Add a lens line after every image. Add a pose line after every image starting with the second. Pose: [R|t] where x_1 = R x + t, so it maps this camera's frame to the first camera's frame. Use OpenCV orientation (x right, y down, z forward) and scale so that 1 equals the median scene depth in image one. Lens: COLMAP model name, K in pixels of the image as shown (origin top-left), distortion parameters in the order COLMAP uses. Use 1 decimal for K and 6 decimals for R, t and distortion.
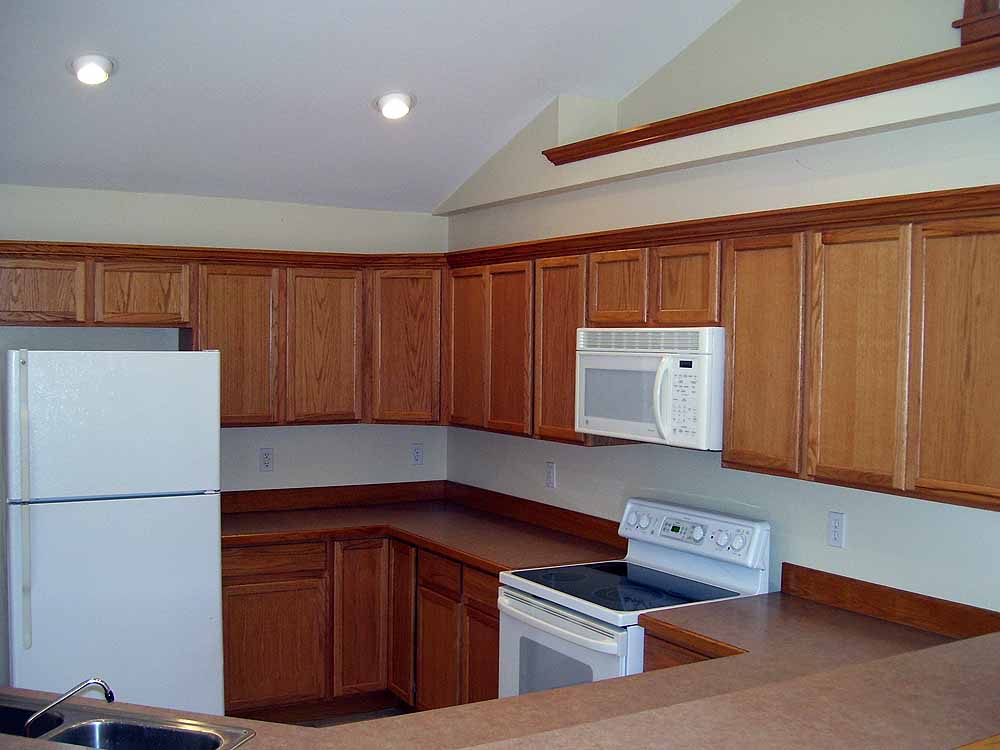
lens RADIAL K [[1136.3, 0, 500.0], [0, 1136.3, 375.0], [0, 0, 1]] dist [-0.188268, 0.006939]
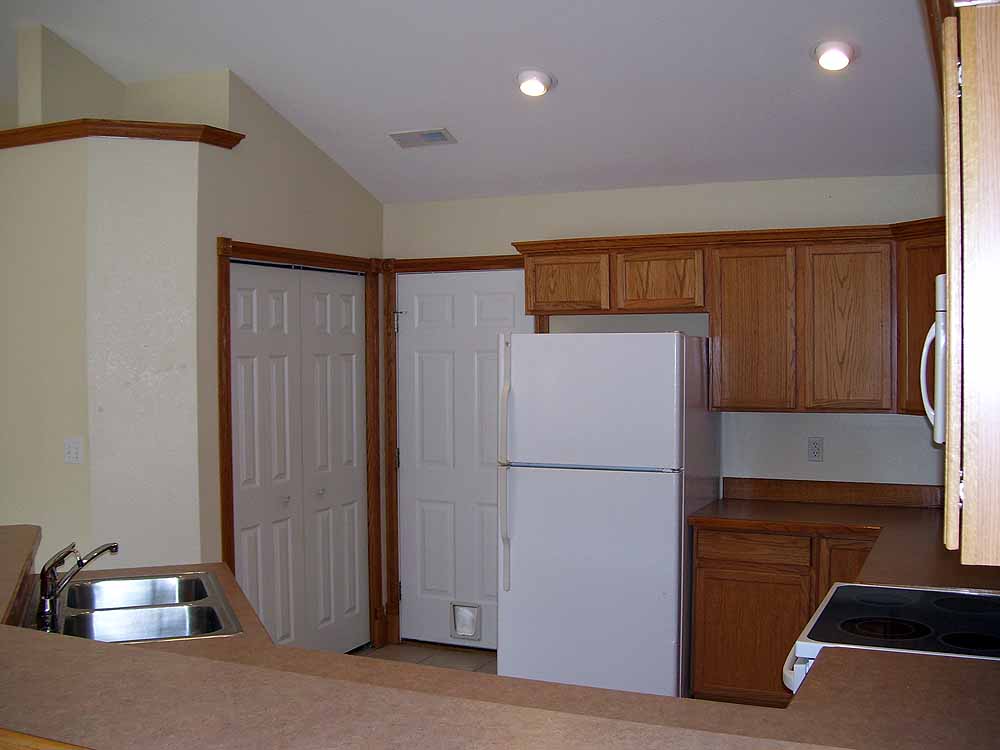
lens RADIAL K [[1148.7, 0, 500.0], [0, 1148.7, 375.0], [0, 0, 1]] dist [0.004222, 0.001939]
pose [[0.604660, 0.011098, -0.796406, 0.452423], [-0.008755, 0.999935, 0.007287, 0.009286], [0.796435, 0.002566, 0.604718, 0.220823]]
